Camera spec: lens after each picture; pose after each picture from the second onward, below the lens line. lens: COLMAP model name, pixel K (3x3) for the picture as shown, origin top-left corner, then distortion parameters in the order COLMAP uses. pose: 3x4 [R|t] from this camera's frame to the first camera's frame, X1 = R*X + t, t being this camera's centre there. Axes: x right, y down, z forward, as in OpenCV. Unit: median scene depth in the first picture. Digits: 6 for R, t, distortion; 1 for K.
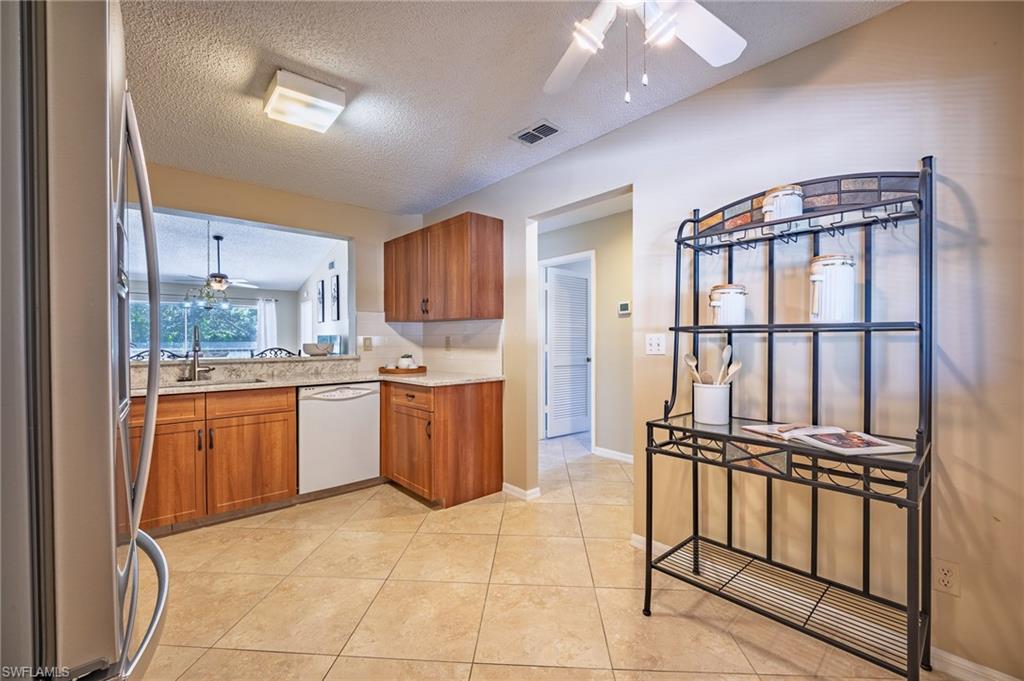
lens RADIAL K [[417.6, 0, 512.1], [0, 417.6, 342.7], [0, 0, 1]] dist [0.019411, -0.029011]
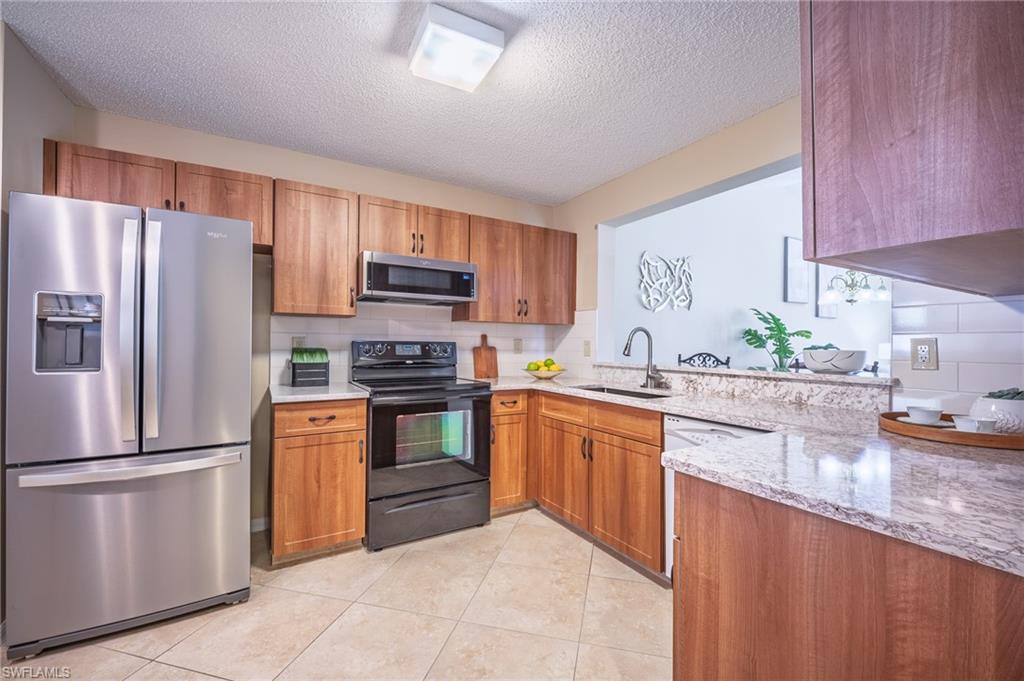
lens RADIAL K [[422.8, 0, 514.3], [0, 422.8, 342.2], [0, 0, 1]] dist [0.001337, -0.005585]
pose [[-0.187620, -0.000802, -0.982241, 0.196253], [-0.010875, 0.999940, 0.001261, -0.006246], [0.982181, 0.010918, -0.187618, 0.875811]]
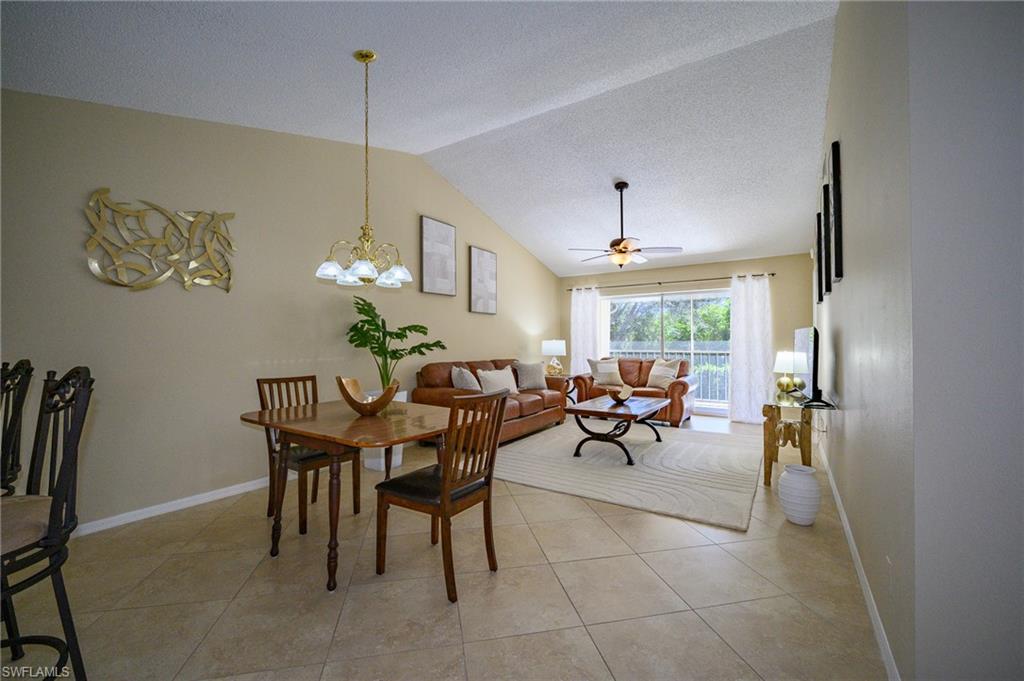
lens RADIAL K [[429.4, 0, 515.8], [0, 429.4, 339.2], [0, 0, 1]] dist [-0.002462, -0.000451]
pose [[0.271580, -0.006181, -0.962396, -0.247085], [-0.003936, 0.999964, -0.007533, -0.008155], [0.962408, 0.005834, 0.271546, 1.642384]]
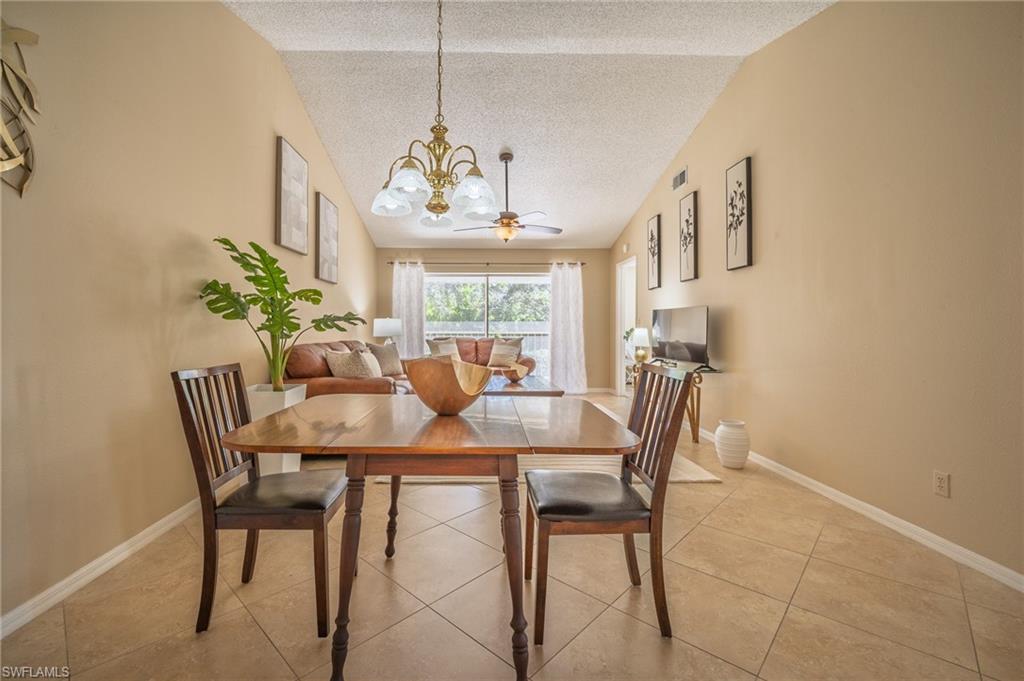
lens RADIAL K [[439.0, 0, 489.0], [0, 439.0, 325.2], [0, 0, 1]] dist [0.000462, -0.007436]
pose [[0.762146, 0.002234, -0.647402, -0.726243], [-0.009383, 0.999927, -0.007596, 0.023717], [0.647338, 0.011864, 0.762111, 1.194667]]
